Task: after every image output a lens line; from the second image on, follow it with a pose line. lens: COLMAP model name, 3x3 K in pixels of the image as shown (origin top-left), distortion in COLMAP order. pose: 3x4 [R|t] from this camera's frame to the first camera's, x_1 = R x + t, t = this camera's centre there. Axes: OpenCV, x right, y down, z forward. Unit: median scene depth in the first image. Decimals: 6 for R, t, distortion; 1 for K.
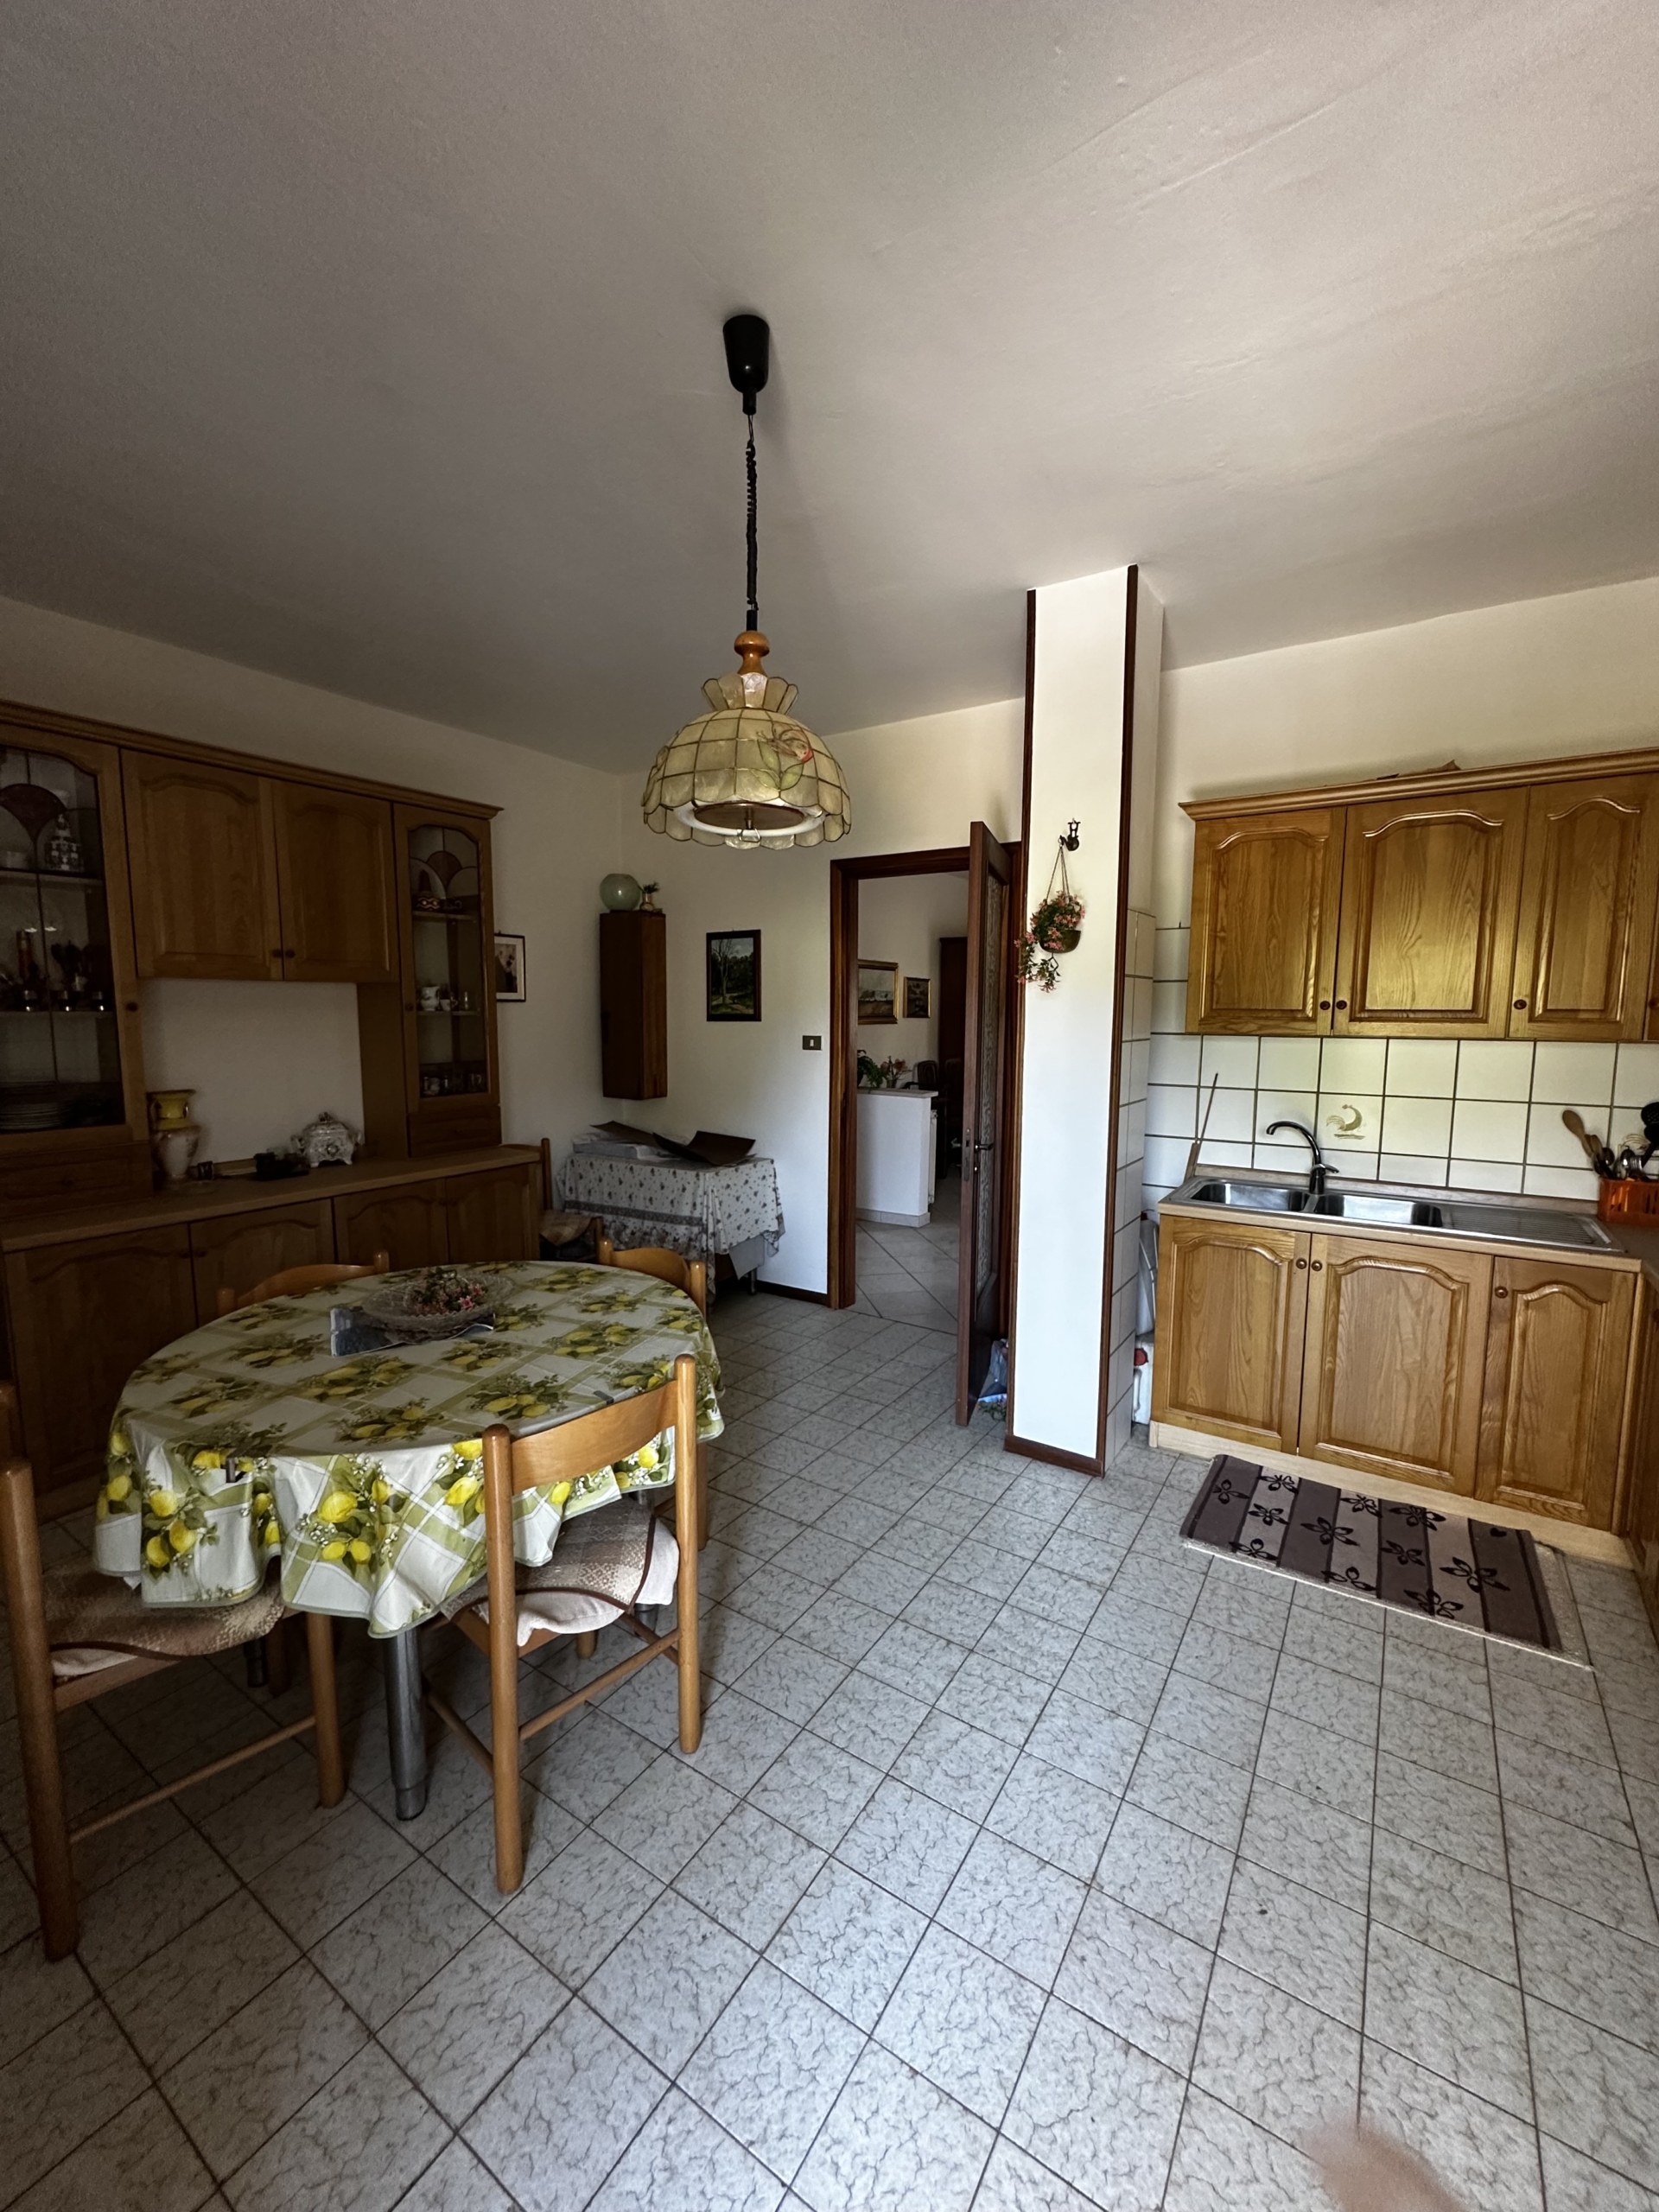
lens RADIAL K [[883.8, 0, 831.8], [0, 883.8, 1106.7], [0, 0, 1]] dist [-0.004468, 0.001088]
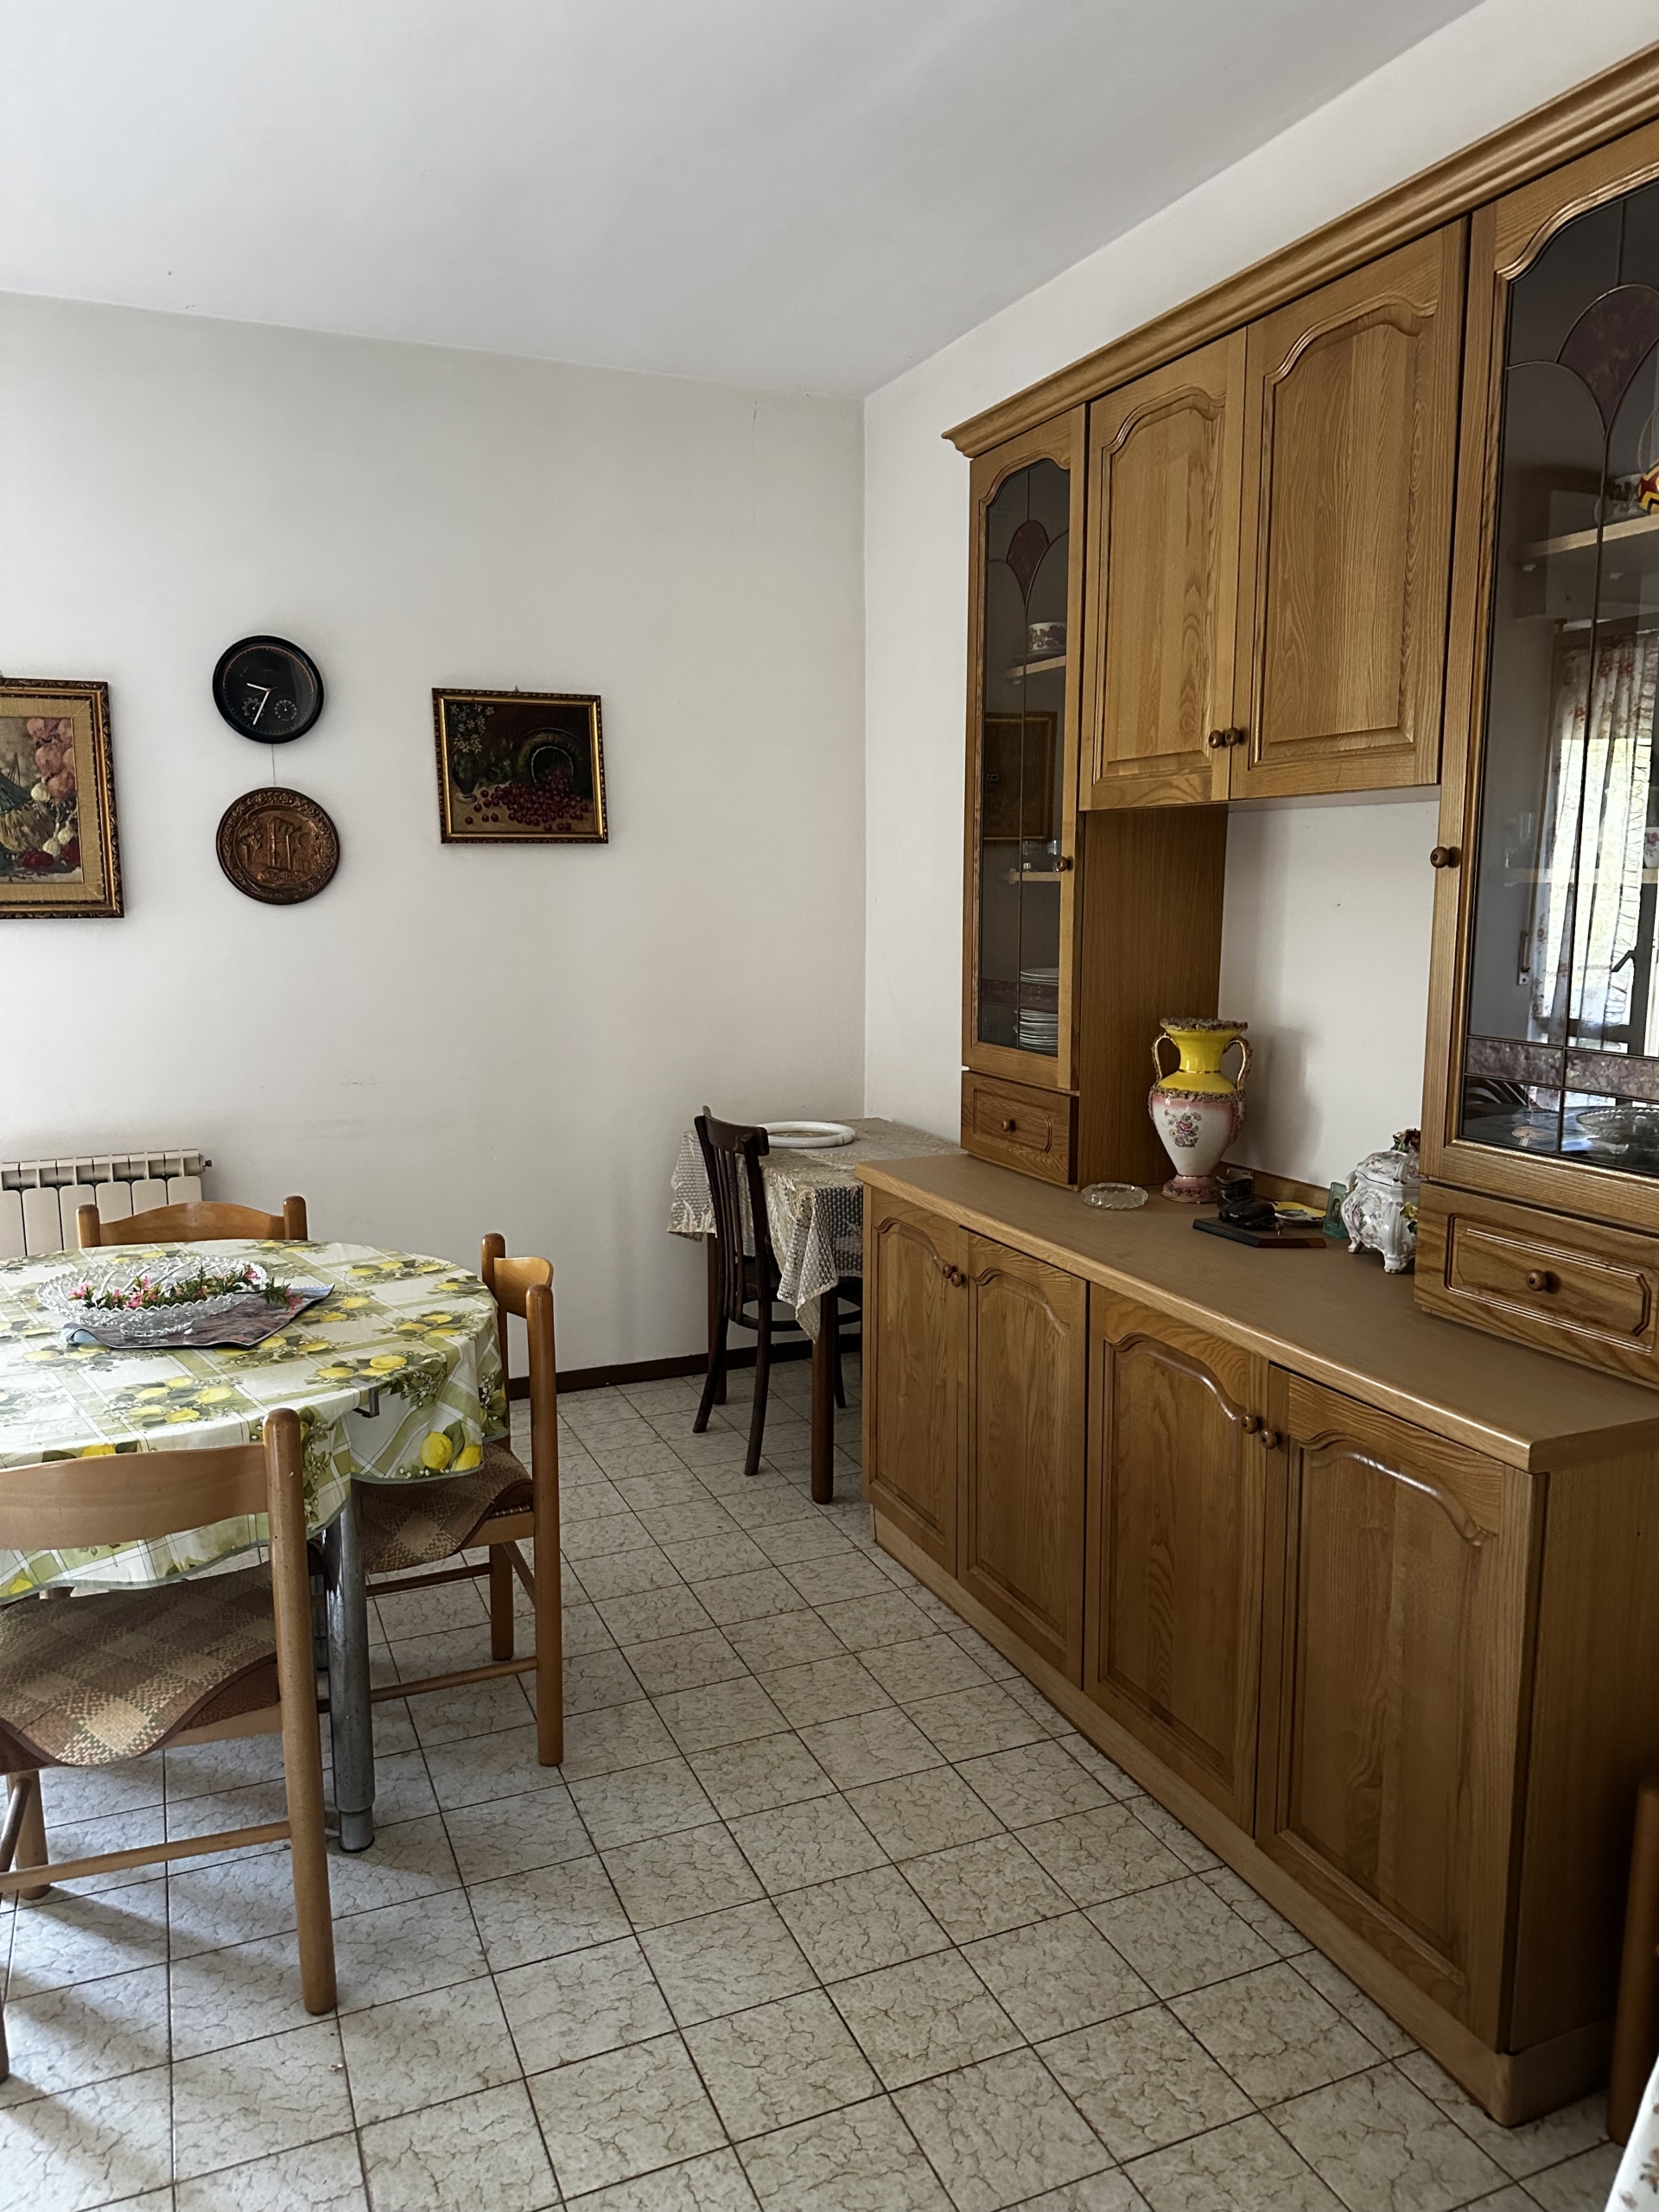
lens RADIAL K [[1553.5, 0, 833.9], [0, 1553.5, 1103.5], [0, 0, 1]] dist [0.036429, -0.014831]
pose [[-0.550283, 0.122365, -0.825963, 0.199905], [-0.094790, 0.973654, 0.207397, -0.178653], [0.829580, 0.192420, -0.524186, 1.646783]]
